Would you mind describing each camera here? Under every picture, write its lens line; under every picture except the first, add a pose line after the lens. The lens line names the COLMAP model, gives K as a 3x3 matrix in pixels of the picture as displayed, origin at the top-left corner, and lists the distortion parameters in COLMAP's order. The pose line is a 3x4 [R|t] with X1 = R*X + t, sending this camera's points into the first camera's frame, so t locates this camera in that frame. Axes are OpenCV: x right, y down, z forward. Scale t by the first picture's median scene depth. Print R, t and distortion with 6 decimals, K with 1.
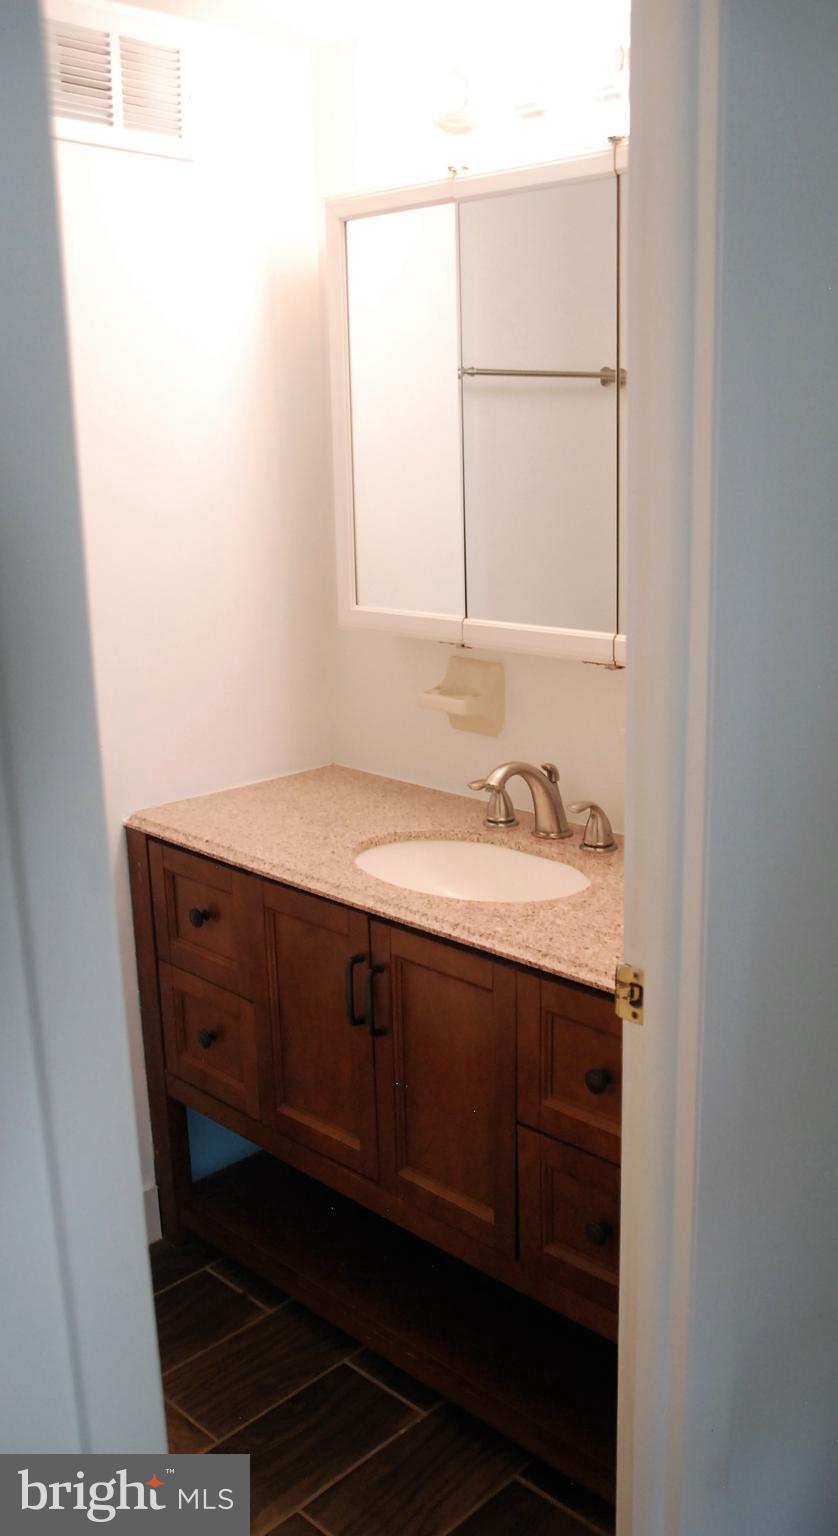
lens RADIAL K [[1365.6, 0, 417.4], [0, 1365.6, 764.7], [0, 0, 1]] dist [-0.022384, -0.001863]
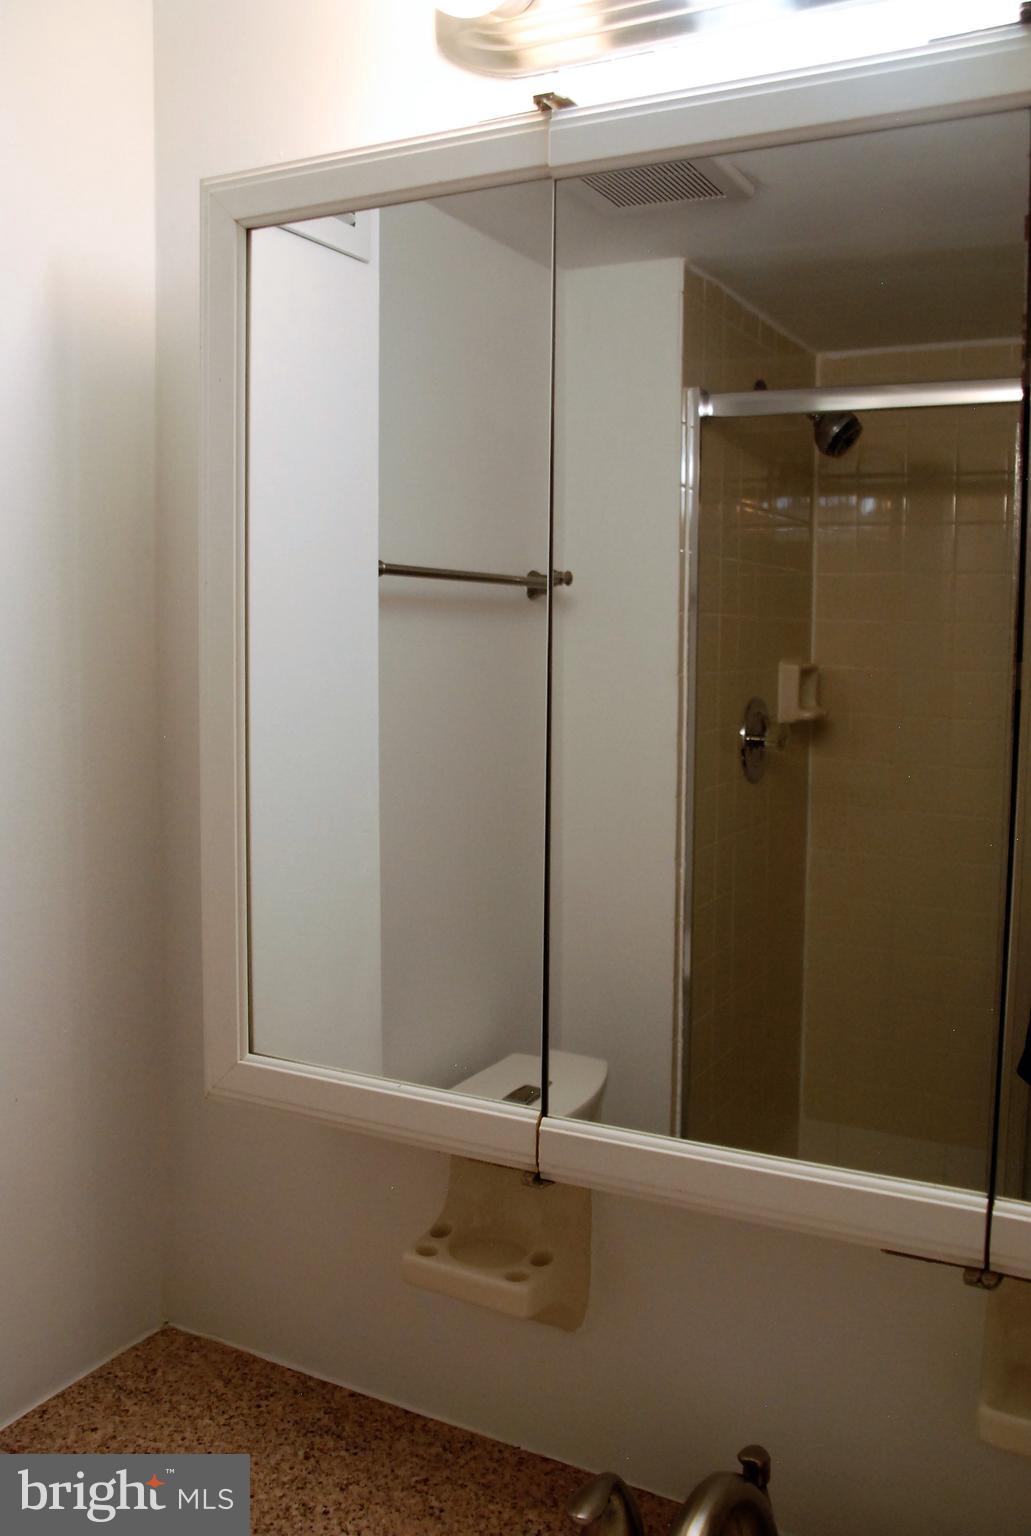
lens RADIAL K [[1353.9, 0, 514.1], [0, 1353.9, 773.7], [0, 0, 1]] dist [-0.038922, 0.000009]
pose [[0.958770, -0.005790, 0.284123, -0.079019], [0.044725, 0.990407, -0.130740, -0.132208], [-0.280641, 0.138057, 0.949832, 0.478465]]
